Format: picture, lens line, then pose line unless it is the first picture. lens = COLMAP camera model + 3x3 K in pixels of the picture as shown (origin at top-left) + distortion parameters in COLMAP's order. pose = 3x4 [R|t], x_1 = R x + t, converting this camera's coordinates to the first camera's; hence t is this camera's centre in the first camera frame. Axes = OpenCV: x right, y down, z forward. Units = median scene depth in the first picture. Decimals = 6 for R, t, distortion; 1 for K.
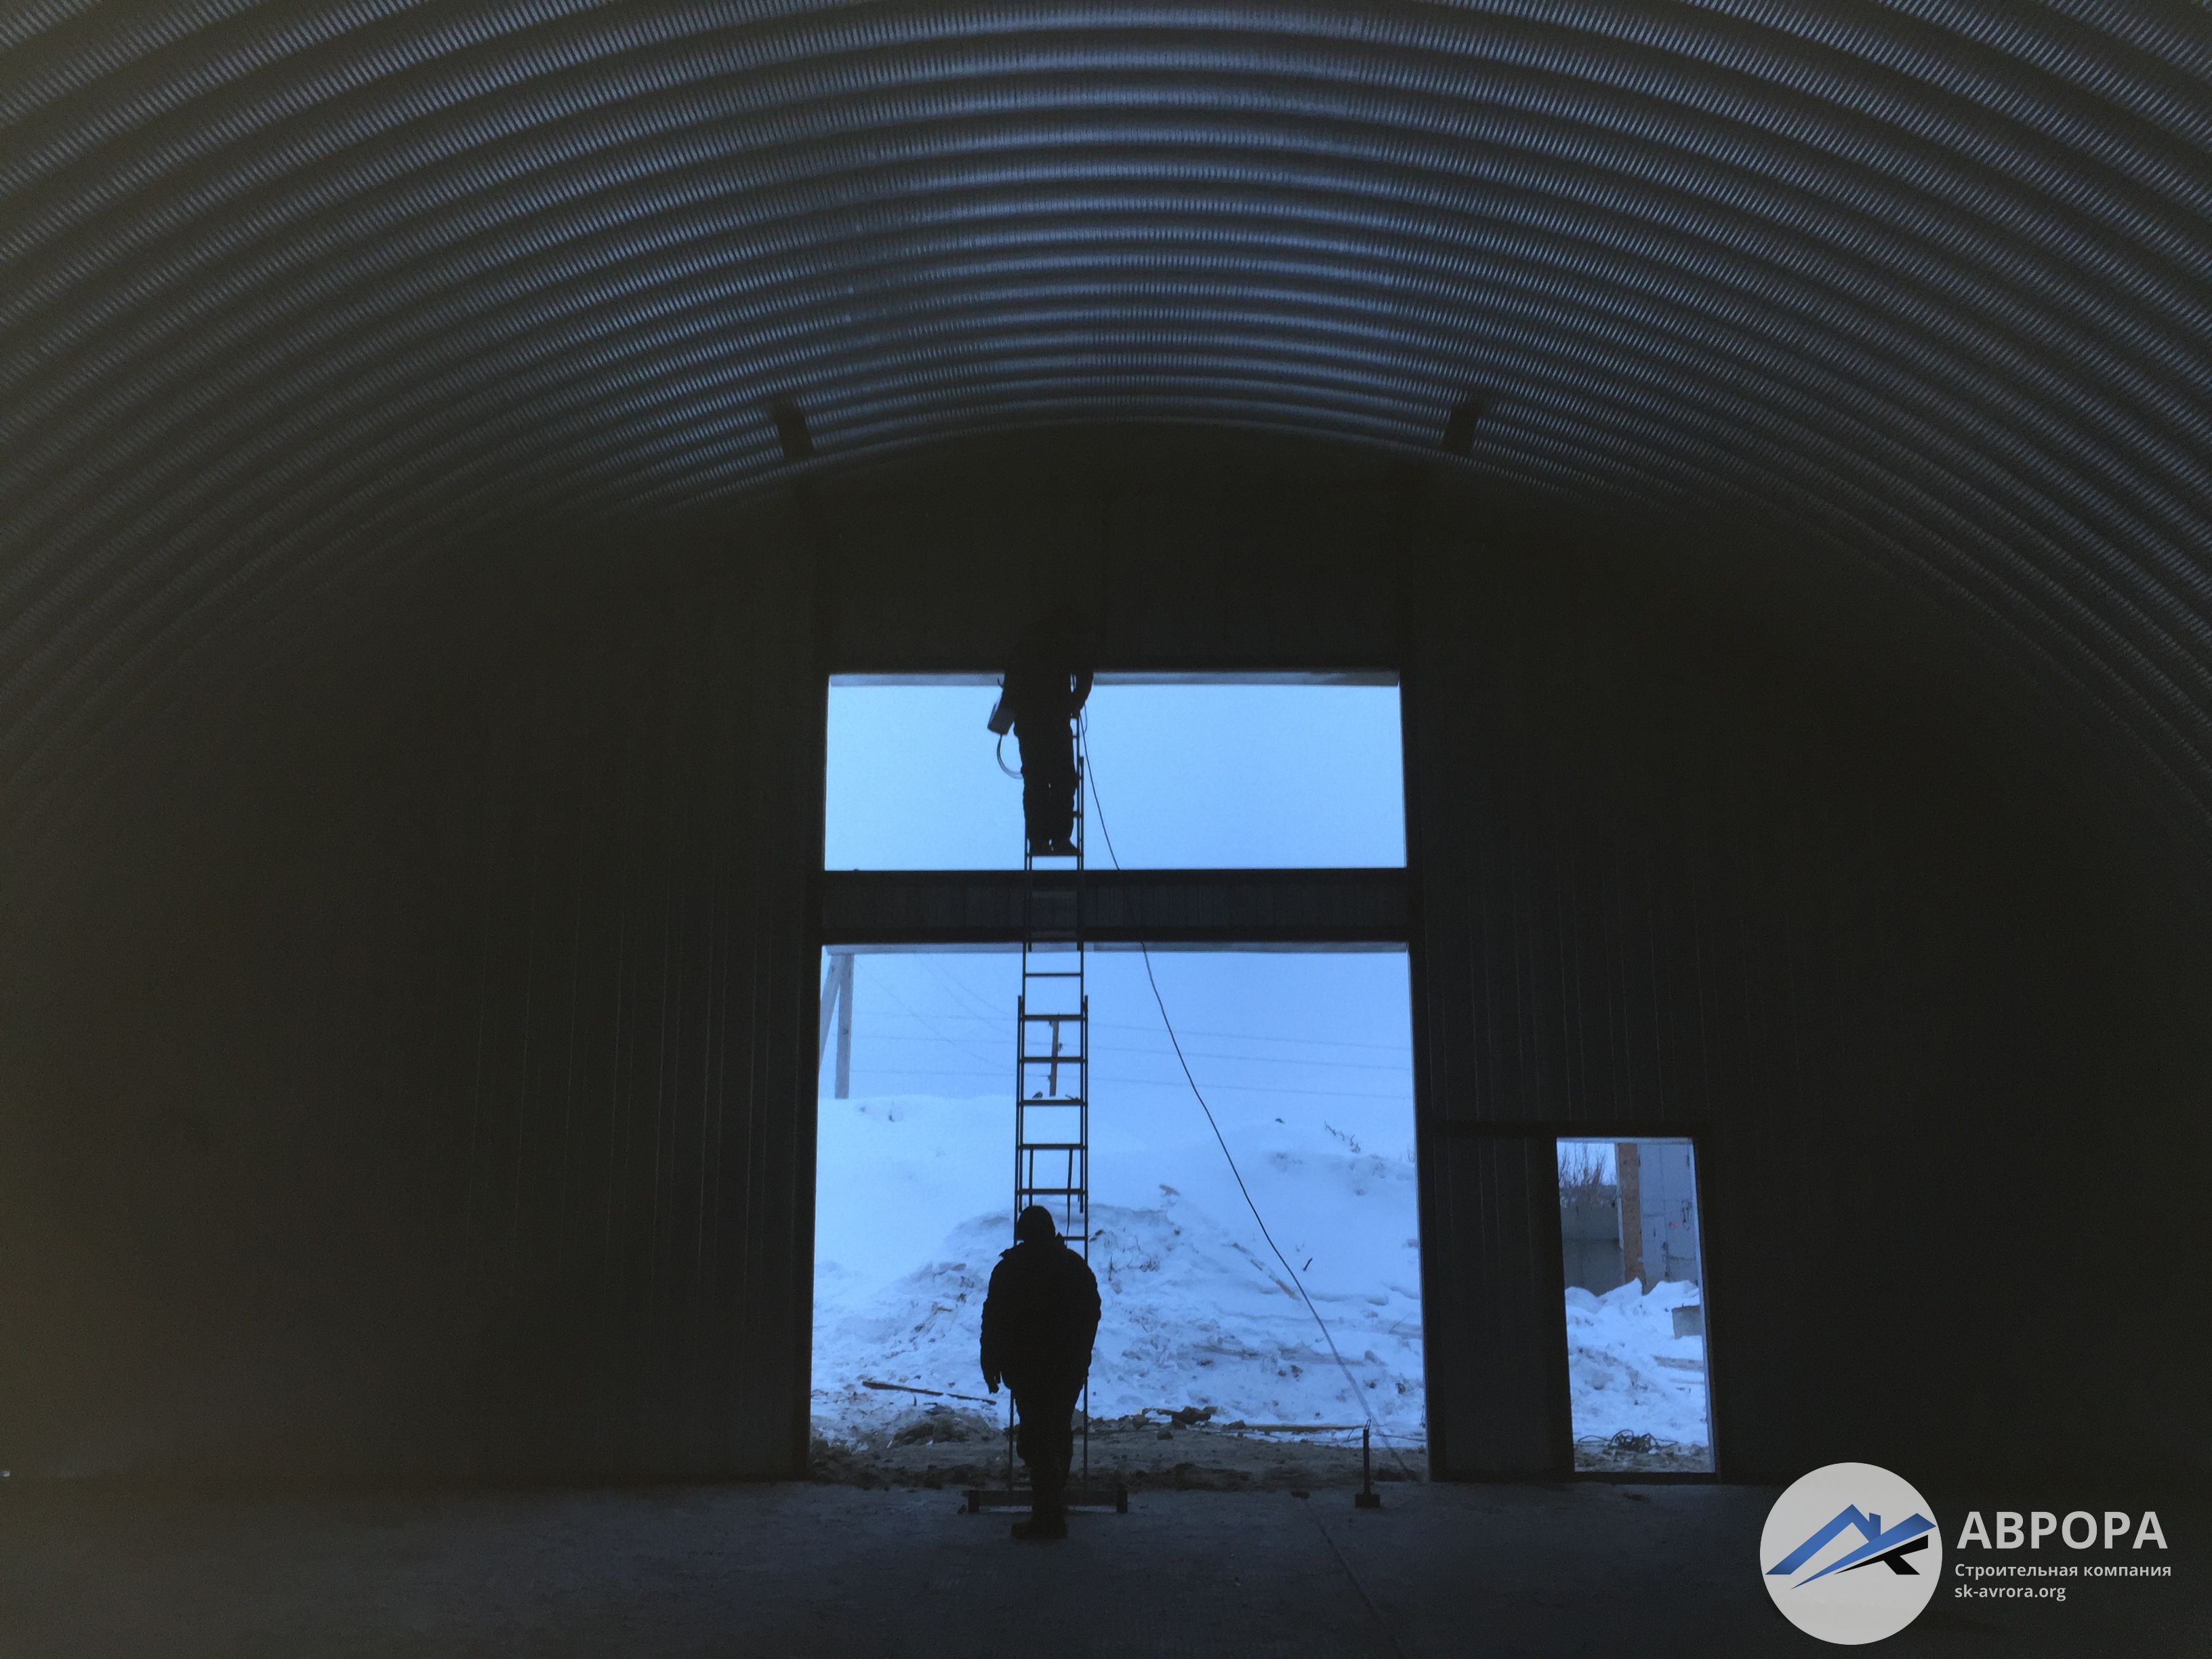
lens RADIAL K [[1883.3, 0, 1106.0], [0, 1883.3, 829.5], [0, 0, 1]] dist [0.091028, 0.000619]
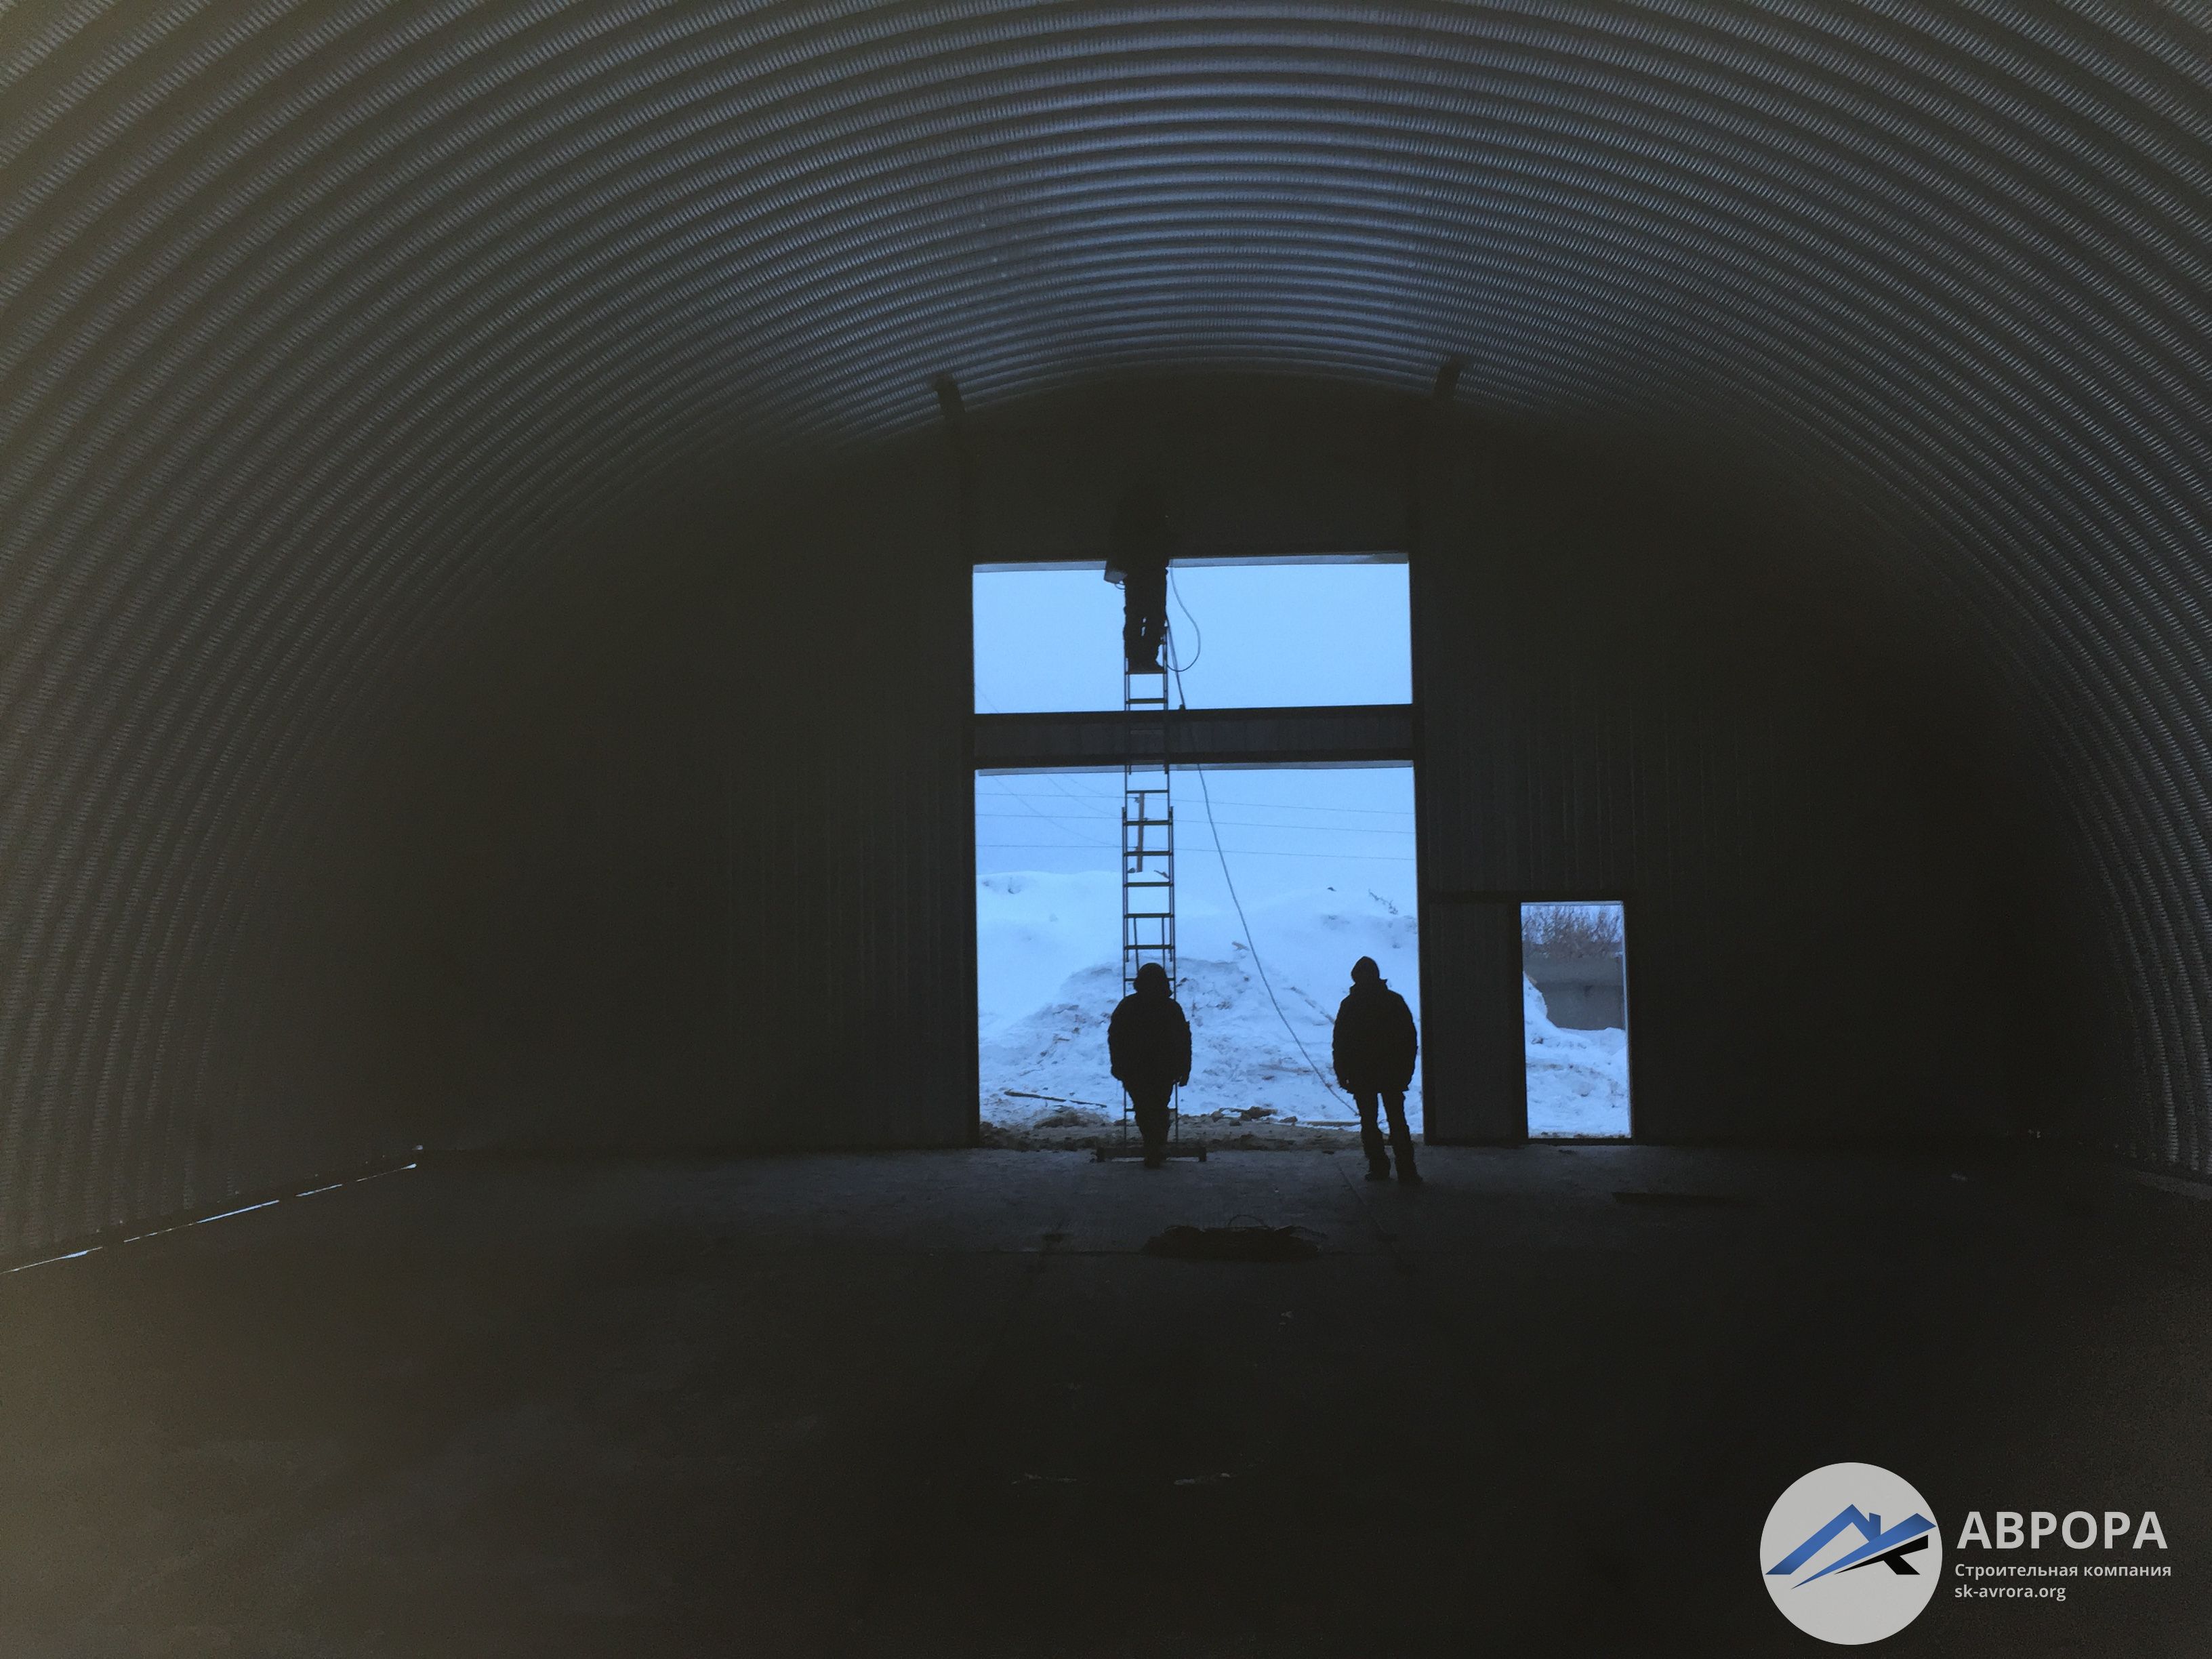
lens RADIAL K [[1883.3, 0, 1106.0], [0, 1883.3, 829.5], [0, 0, 1]] dist [0.091028, 0.000619]
pose [[0.998943, -0.014226, -0.043711, 0.000954], [0.019562, 0.992068, 0.124174, -0.055045], [0.041598, -0.124897, 0.991297, -0.299901]]
